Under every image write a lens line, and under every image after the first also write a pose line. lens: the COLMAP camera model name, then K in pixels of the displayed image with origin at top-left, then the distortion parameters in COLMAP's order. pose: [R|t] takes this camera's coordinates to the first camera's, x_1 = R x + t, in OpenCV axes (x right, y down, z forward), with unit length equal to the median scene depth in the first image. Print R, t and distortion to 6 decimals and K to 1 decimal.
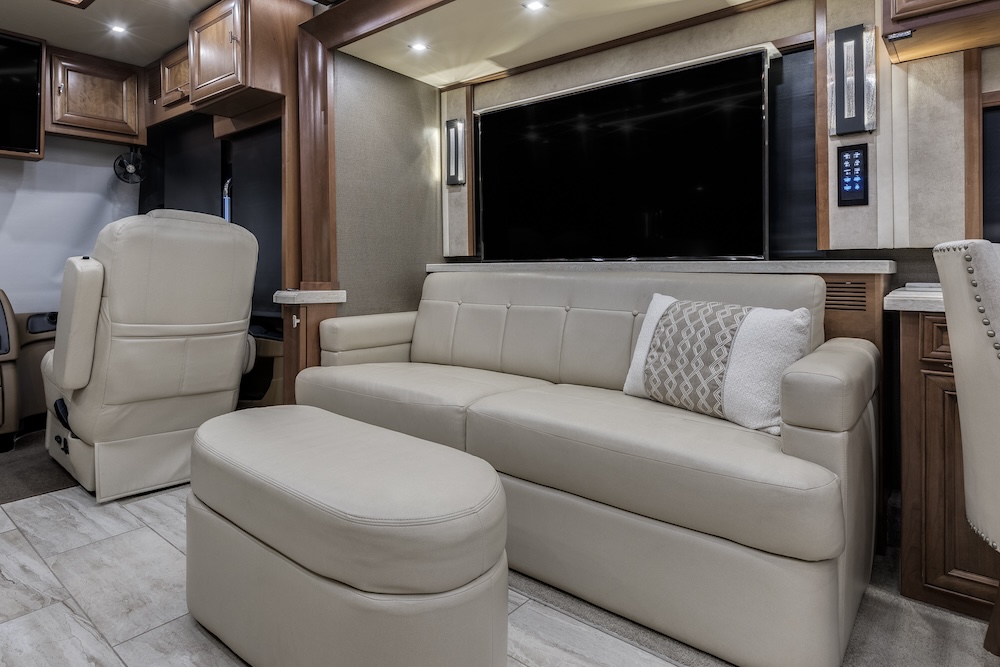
lens RADIAL K [[580.1, 0, 443.4], [0, 580.1, 262.8], [0, 0, 1]] dist [0.005578, -0.003092]
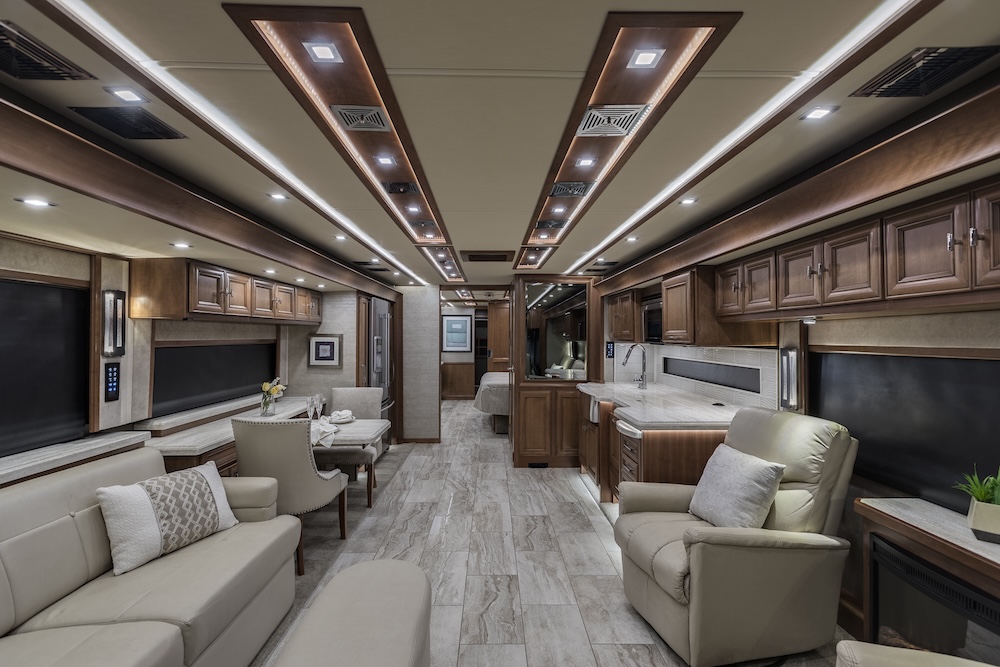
lens RADIAL K [[458.4, 0, 498.1], [0, 458.4, 337.7], [0, 0, 1]] dist [0.003800, -0.000921]
pose [[-0.676463, 0.005105, 0.736459, -0.985823], [0.000803, 0.999980, -0.006194, -0.277093], [-0.736477, -0.003599, -0.676453, 1.134254]]
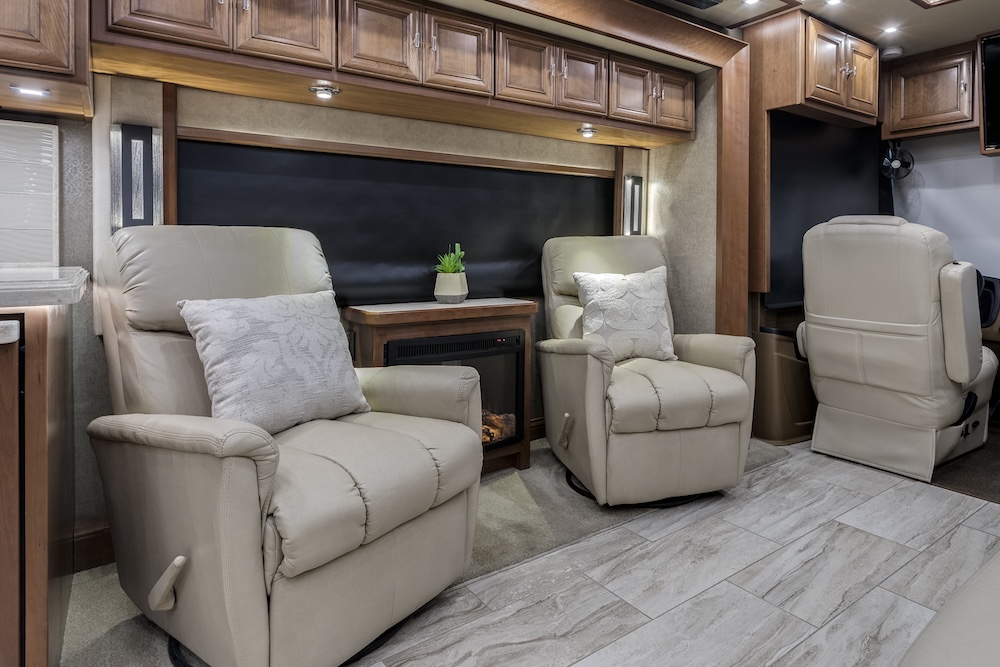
lens RADIAL K [[592.8, 0, 590.1], [0, 592.8, 252.5], [0, 0, 1]] dist [0.001964, 0.002221]
pose [[-0.159326, 0.017694, -0.987067, 0.344461], [0.003599, 0.999843, 0.017342, -0.050257], [0.987219, -0.000789, -0.159365, 0.432580]]
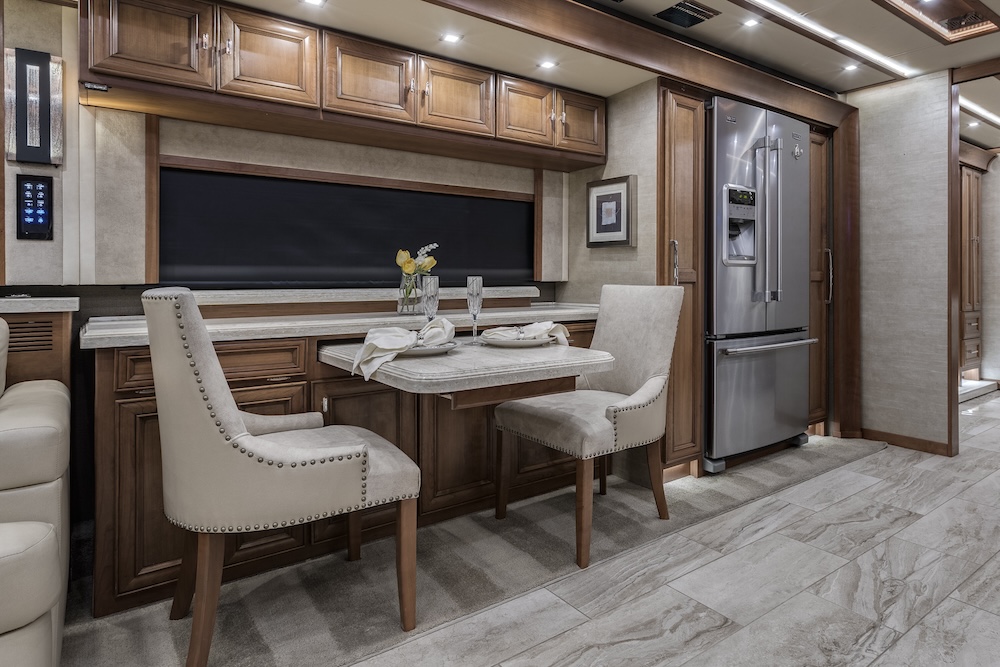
lens RADIAL K [[580.1, 0, 582.1], [0, 580.1, 281.1], [0, 0, 1]] dist [0.005578, -0.003092]
pose [[0.159330, 0.010113, 0.987174, -0.092254], [-0.000901, 0.999949, -0.010099, -0.022795], [-0.987225, 0.000720, 0.159331, -0.031084]]
